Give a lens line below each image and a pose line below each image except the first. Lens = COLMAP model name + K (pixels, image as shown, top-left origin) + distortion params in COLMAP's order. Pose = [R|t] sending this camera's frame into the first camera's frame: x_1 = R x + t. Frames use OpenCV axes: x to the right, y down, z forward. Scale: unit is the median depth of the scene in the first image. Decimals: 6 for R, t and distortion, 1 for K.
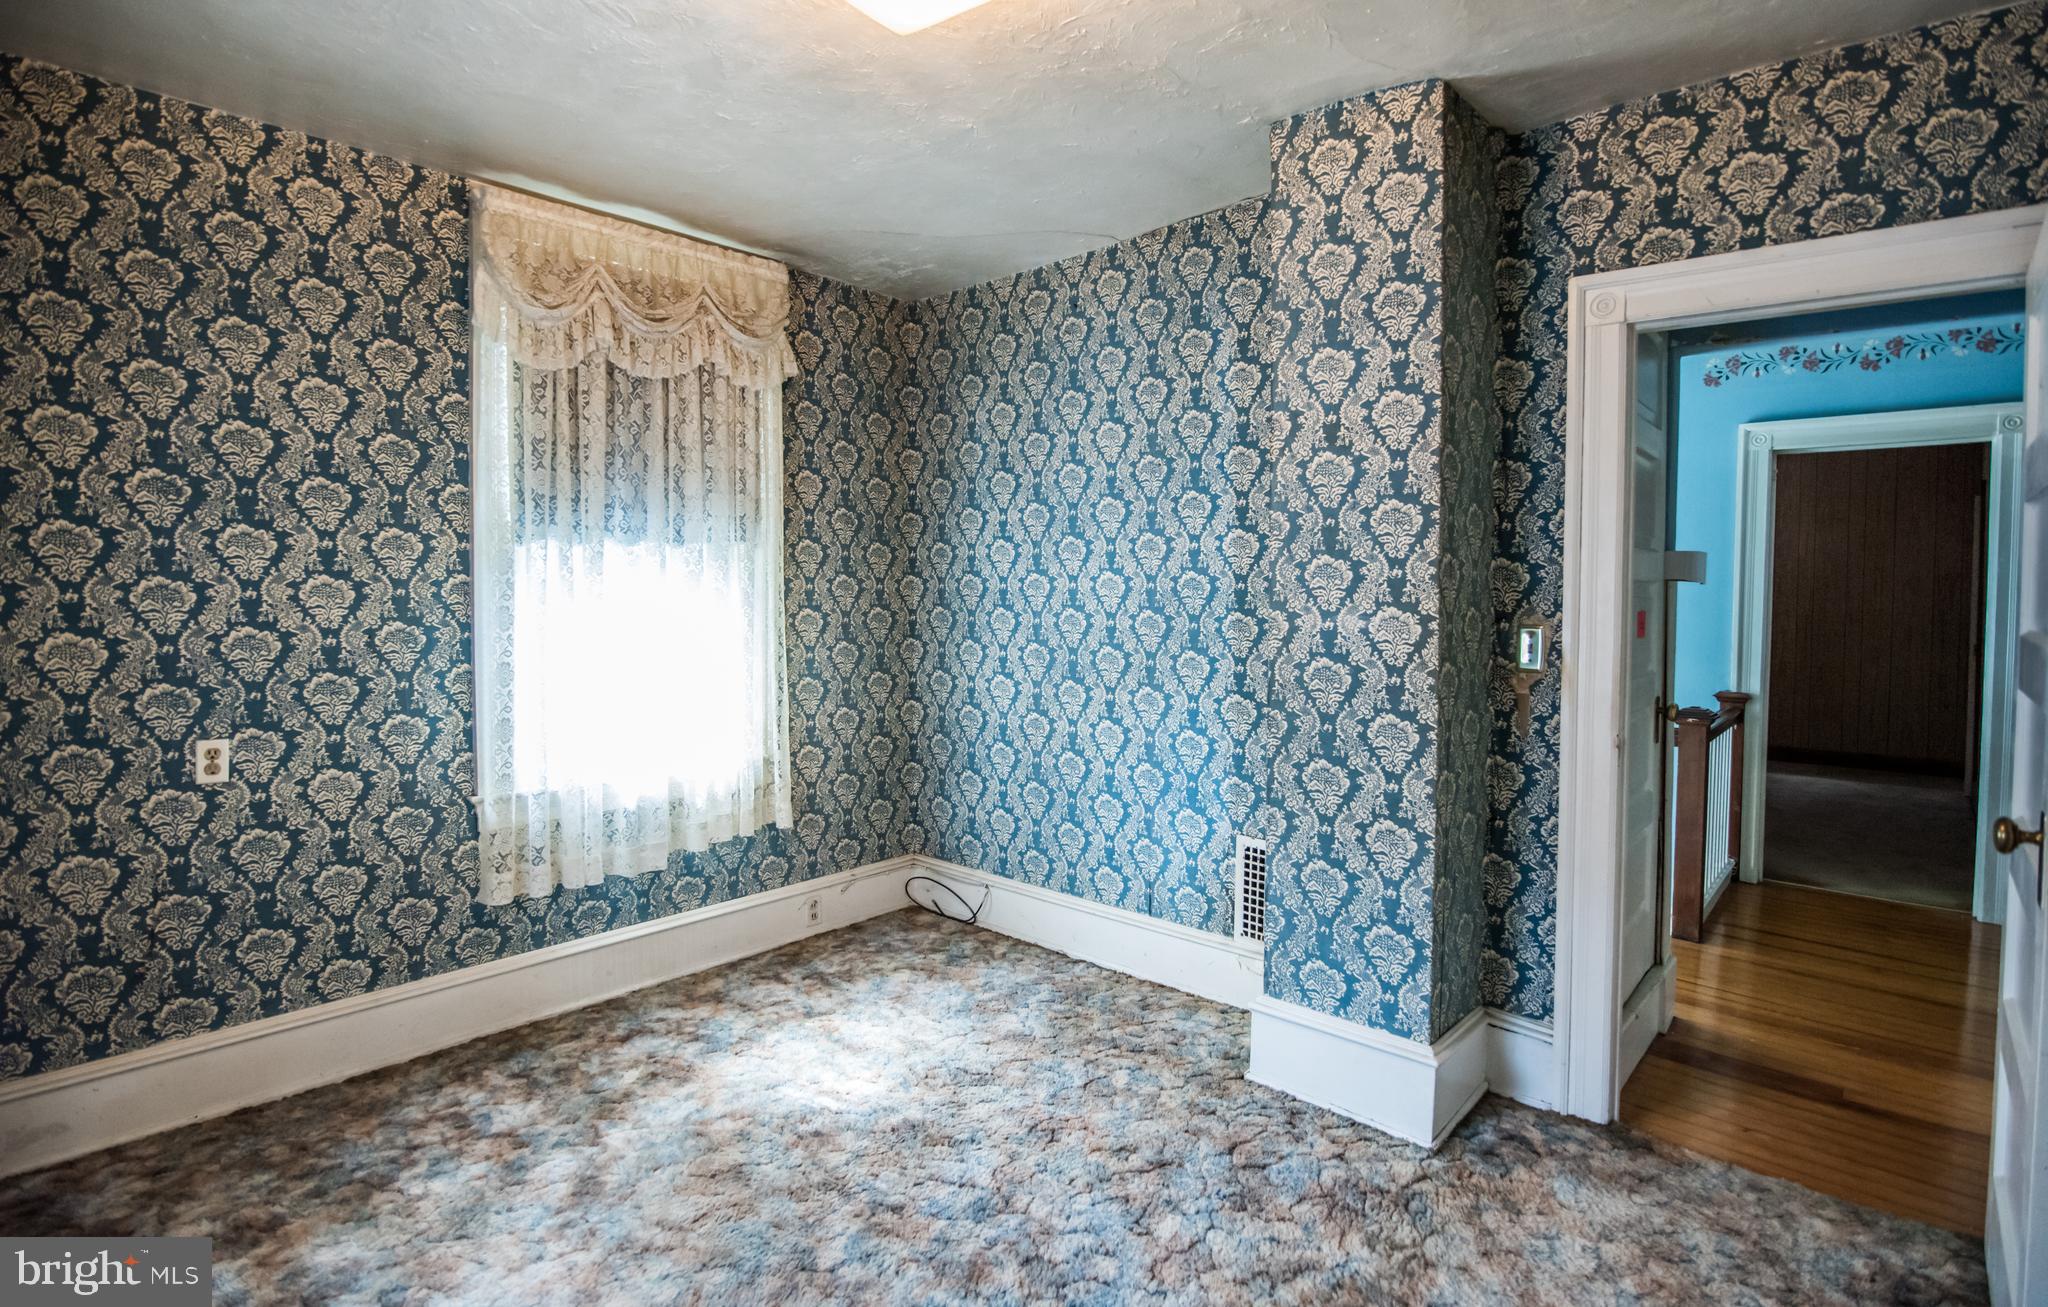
lens RADIAL K [[1008.0, 0, 1018.3], [0, 1008.0, 627.3], [0, 0, 1]] dist [-0.020802, 0.000116]
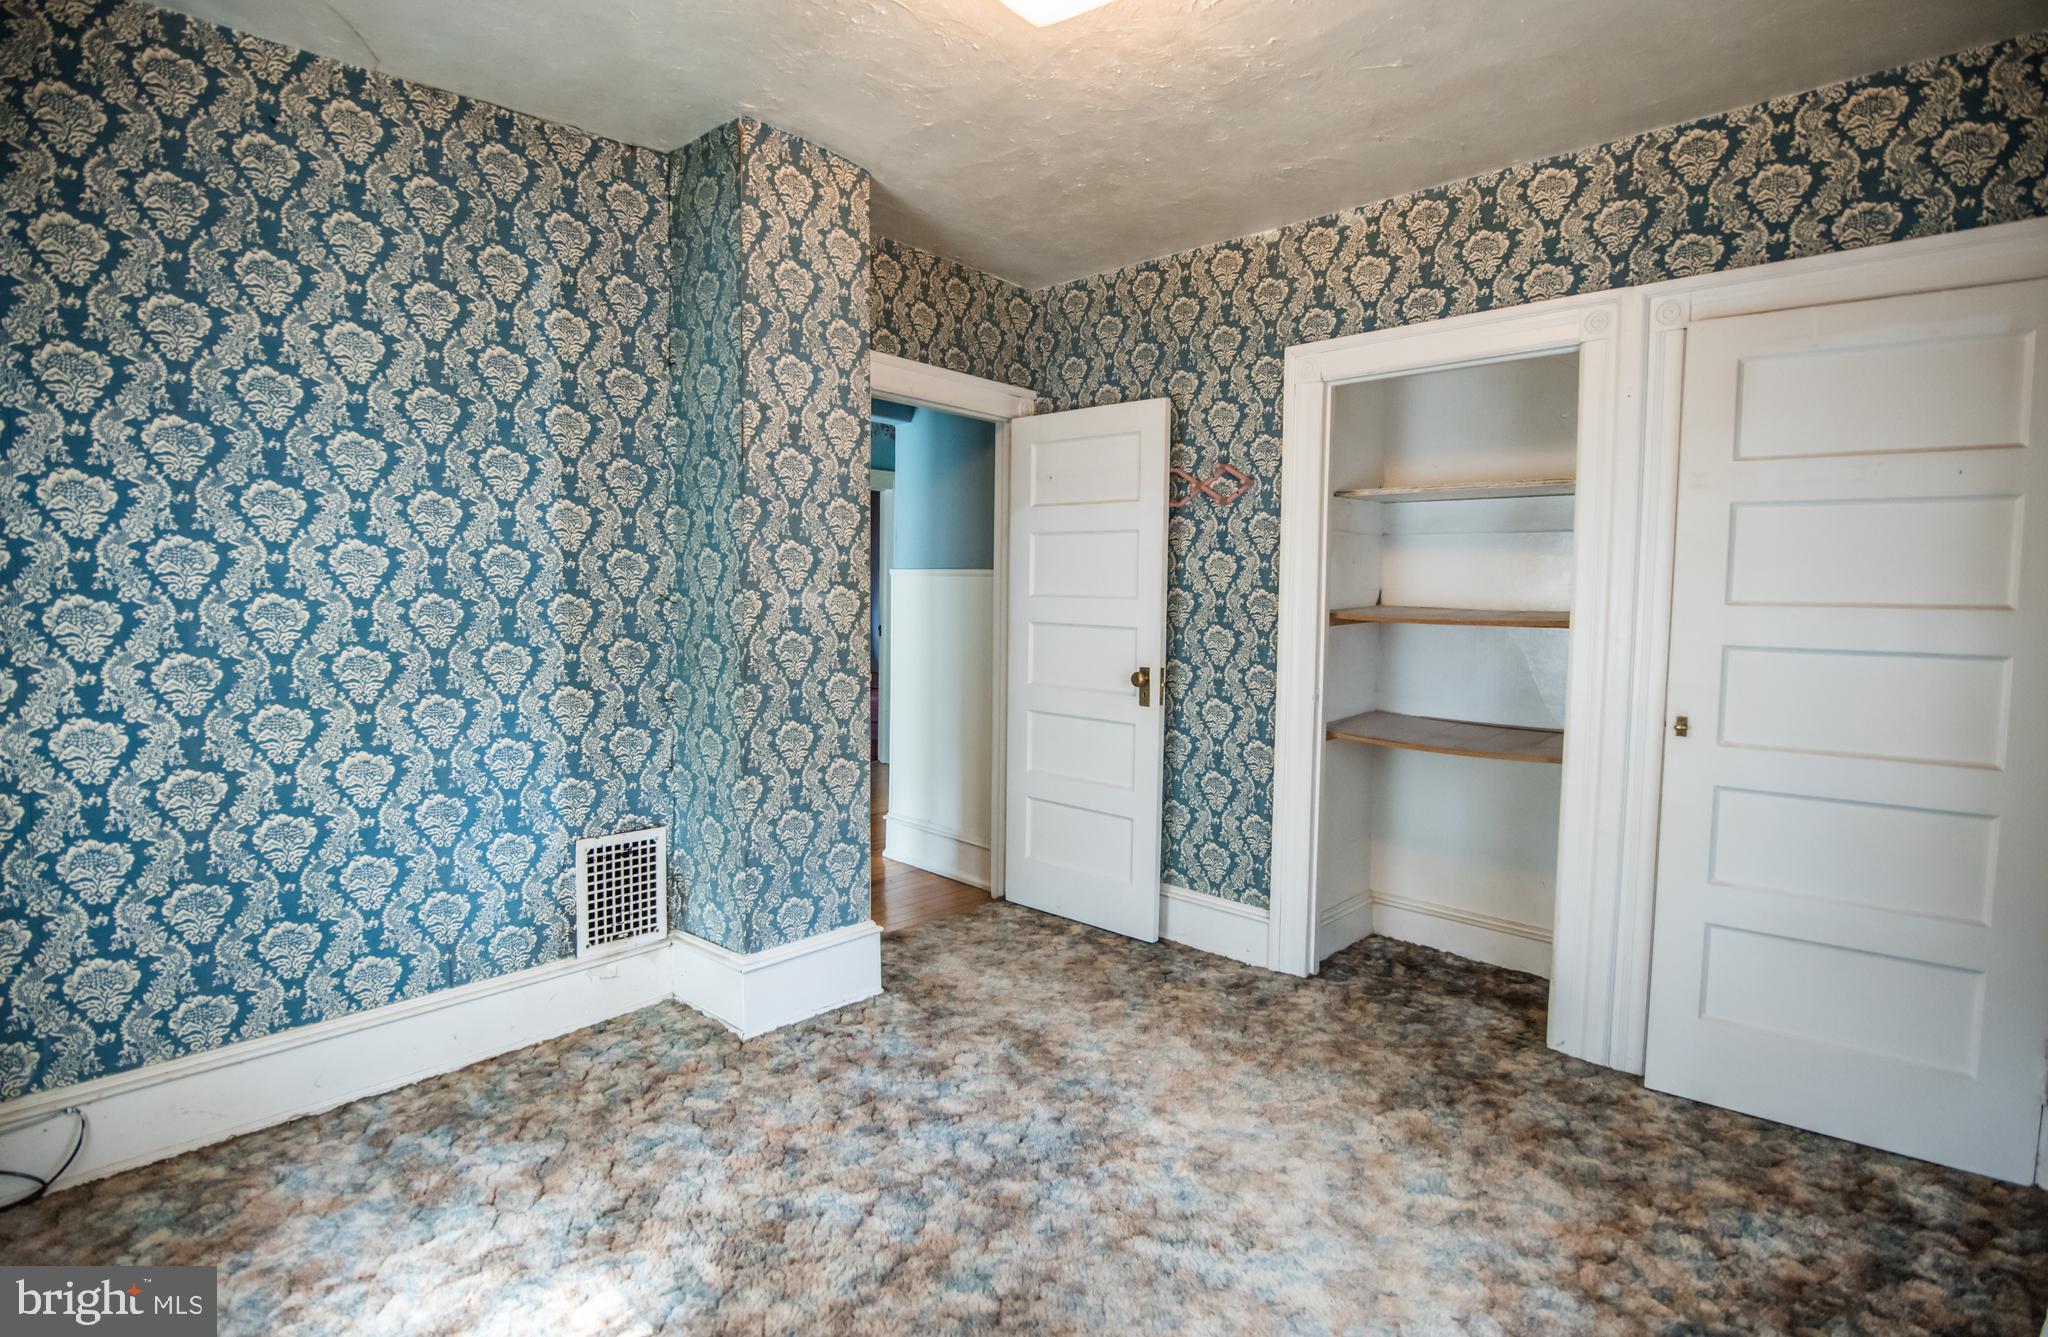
lens RADIAL K [[1008.9, 0, 1021.6], [0, 1008.9, 652.9], [0, 0, 1]] dist [-0.020706, -0.000164]
pose [[0.007906, -0.075343, 0.997126, -0.681716], [0.025027, 0.996860, 0.075124, -0.019818], [-0.999656, 0.024361, 0.009767, 0.604016]]
